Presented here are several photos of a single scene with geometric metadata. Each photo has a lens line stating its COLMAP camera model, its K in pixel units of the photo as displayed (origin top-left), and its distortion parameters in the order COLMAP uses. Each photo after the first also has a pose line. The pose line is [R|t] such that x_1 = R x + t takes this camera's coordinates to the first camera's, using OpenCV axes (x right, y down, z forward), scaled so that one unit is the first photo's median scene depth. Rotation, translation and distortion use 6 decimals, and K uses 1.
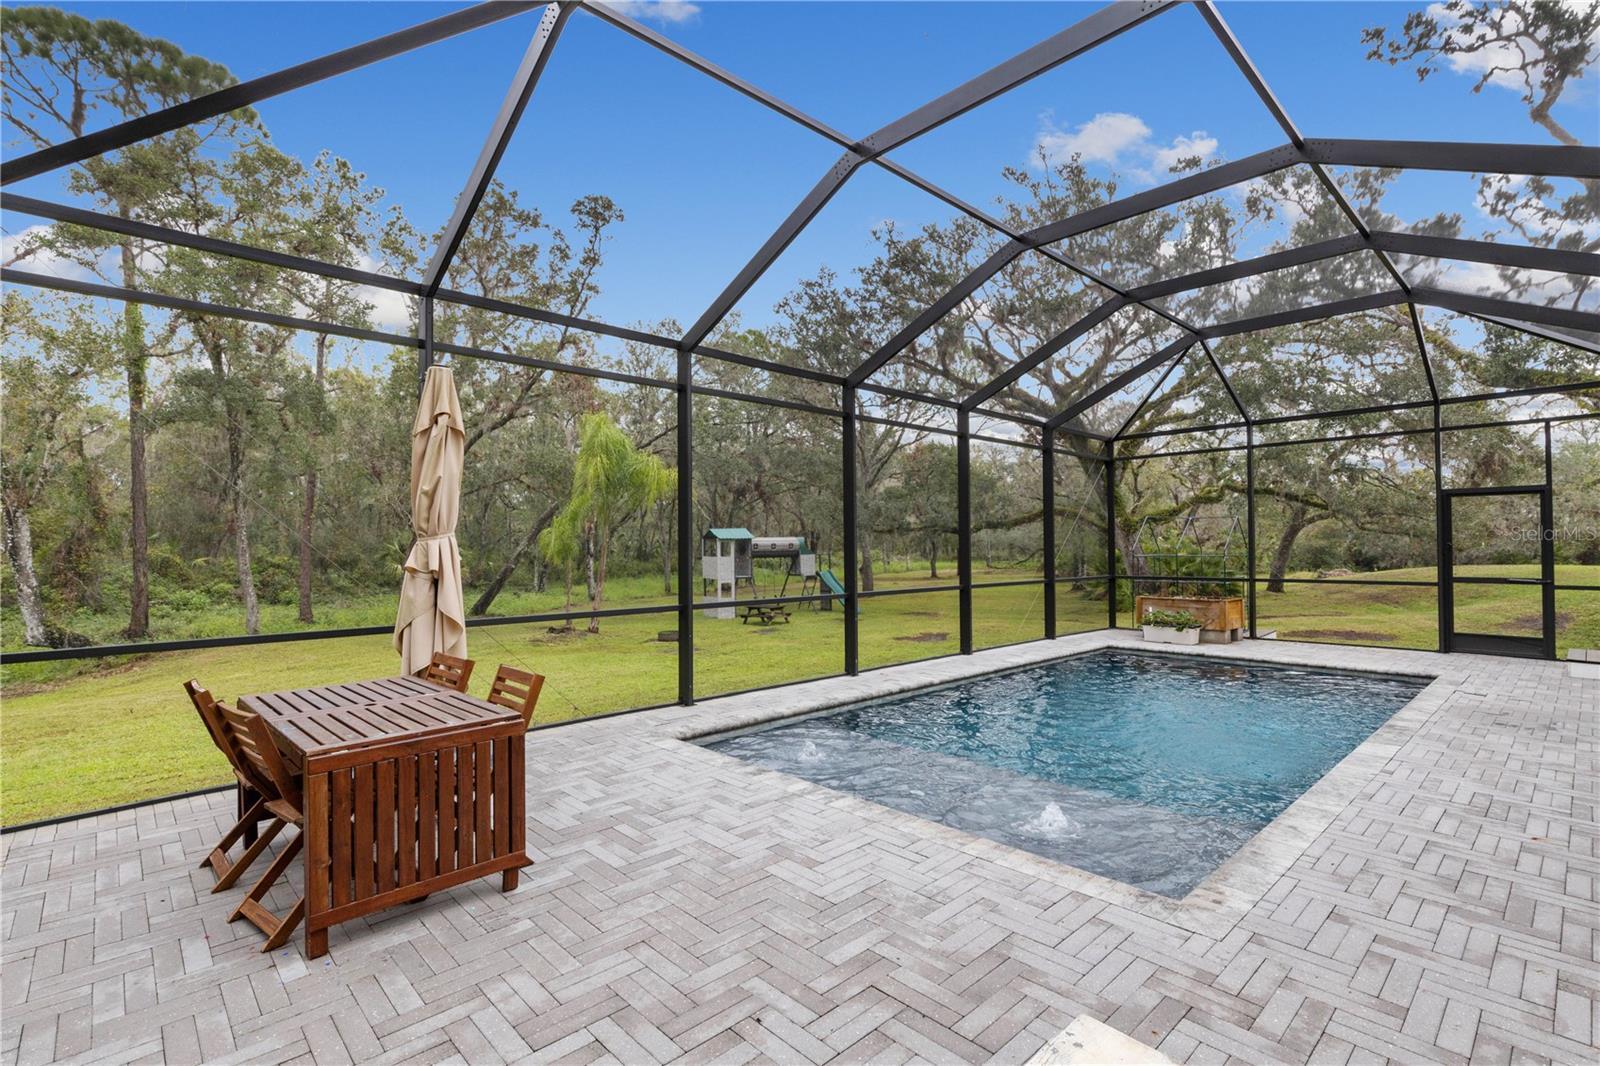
lens RADIAL K [[742.3, 0, 795.3], [0, 742.3, 535.7], [0, 0, 1]] dist [-0.003584, 0.000272]
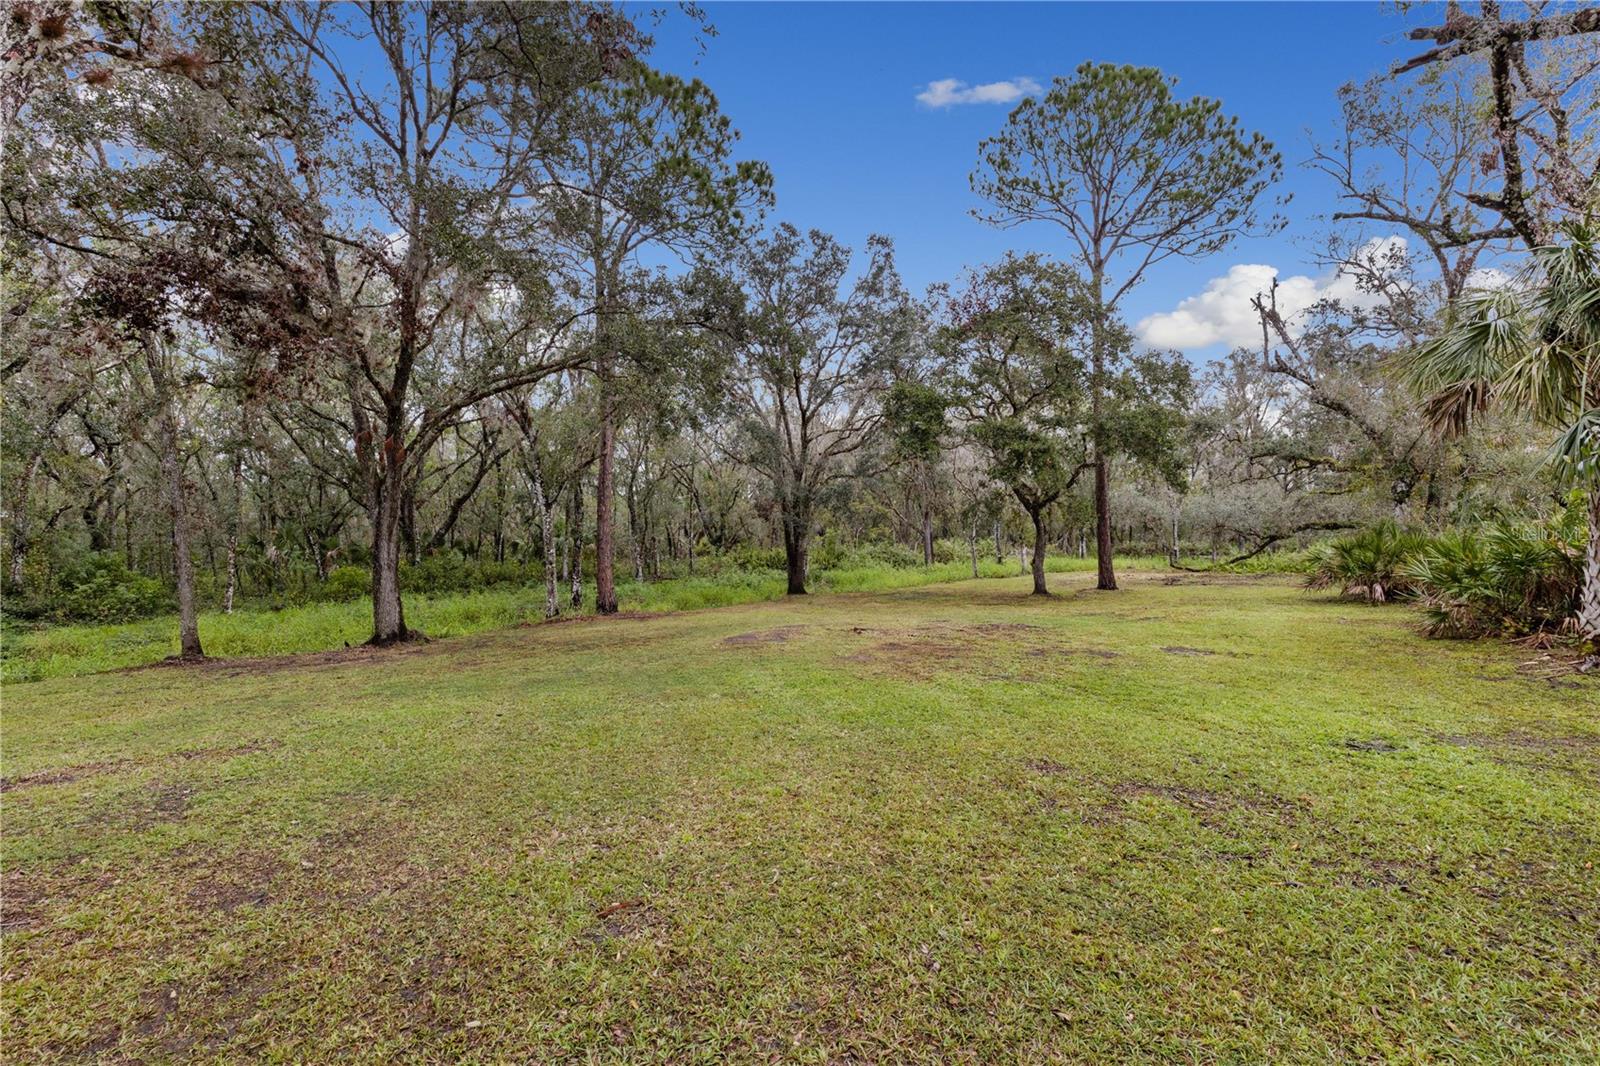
lens RADIAL K [[724.7, 0, 804.8], [0, 724.7, 536.2], [0, 0, 1]] dist [0.004657, 0.000455]
pose [[0.977575, 0.005336, -0.210521, 0.951409], [-0.002323, 0.999891, 0.014553, 0.108142], [0.210576, -0.013737, 0.977481, 3.719000]]
